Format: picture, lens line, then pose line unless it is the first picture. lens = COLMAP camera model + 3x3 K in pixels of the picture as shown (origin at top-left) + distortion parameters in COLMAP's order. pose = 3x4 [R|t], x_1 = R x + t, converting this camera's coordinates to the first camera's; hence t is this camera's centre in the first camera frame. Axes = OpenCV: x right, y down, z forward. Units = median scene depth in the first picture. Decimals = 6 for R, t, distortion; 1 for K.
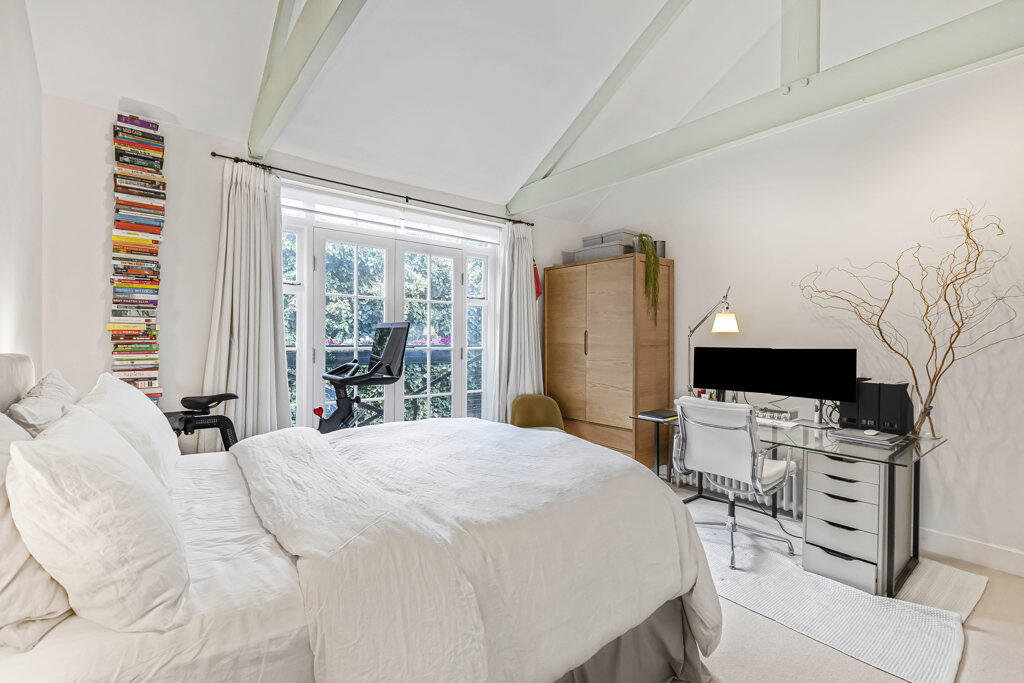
lens RADIAL K [[471.8, 0, 506.7], [0, 471.8, 343.1], [0, 0, 1]] dist [0.003414, -0.002037]
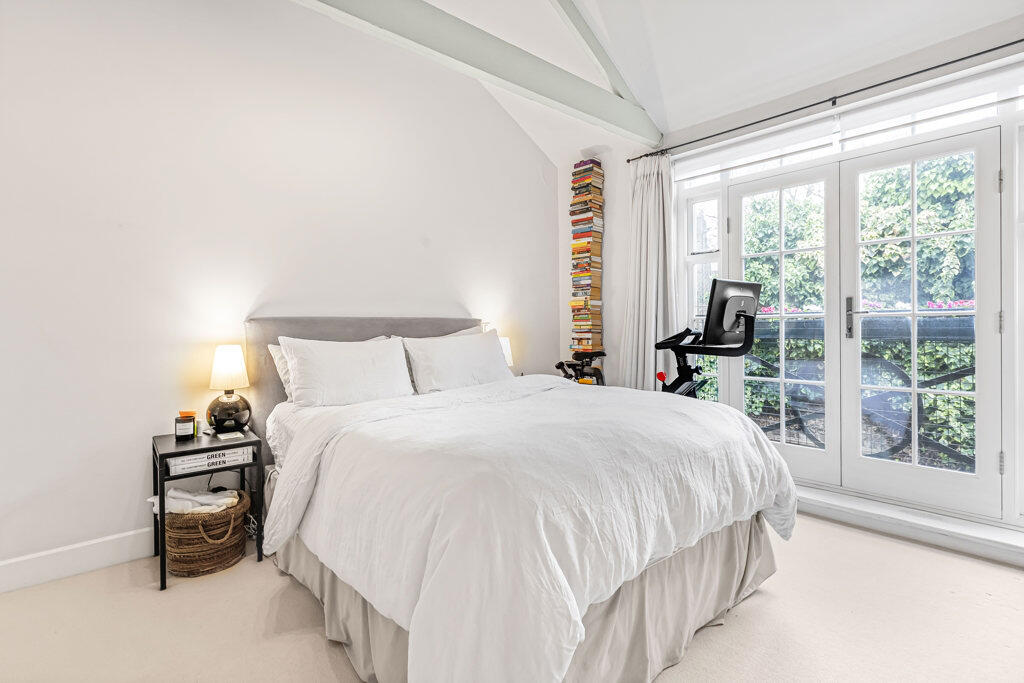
lens RADIAL K [[471.8, 0, 505.3], [0, 471.8, 332.4], [0, 0, 1]] dist [0.003414, -0.002037]
pose [[0.040516, 0.004597, -0.999168, 0.670448], [-0.000279, 0.999989, 0.004590, 0.050030], [0.999179, 0.000093, 0.040517, 0.690468]]
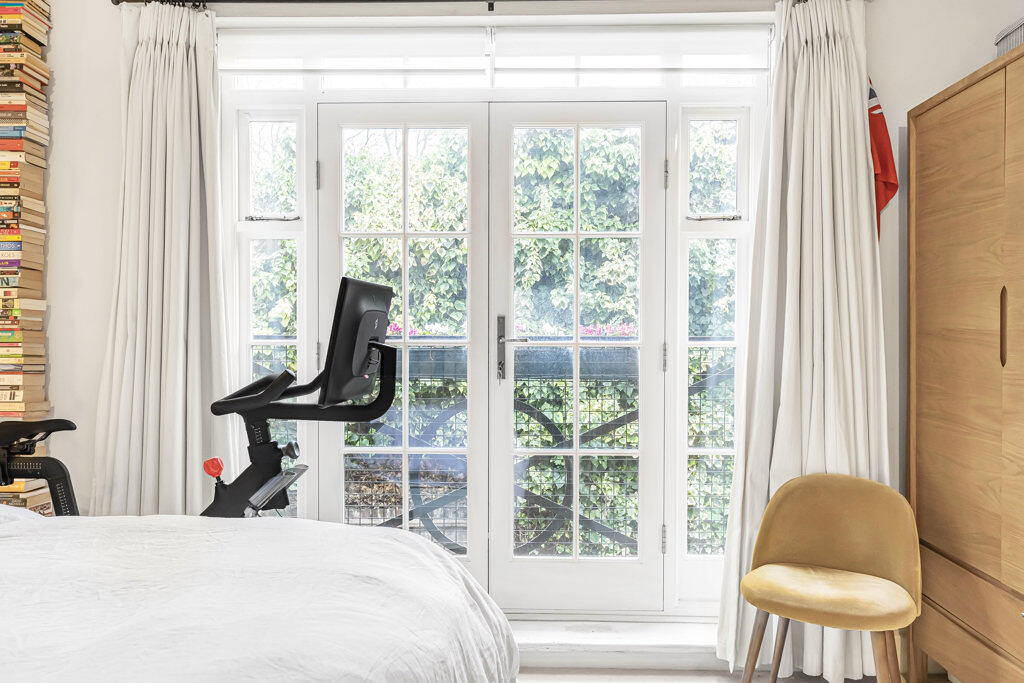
lens RADIAL K [[807.7, 0, 515.2], [0, 807.7, 351.4], [0, 0, 1]] dist [0.003684, -0.003775]
pose [[0.753274, 0.008608, -0.657650, 0.434858], [-0.001585, 0.999935, 0.011272, 0.015199], [0.657704, -0.007448, 0.753239, 0.635730]]
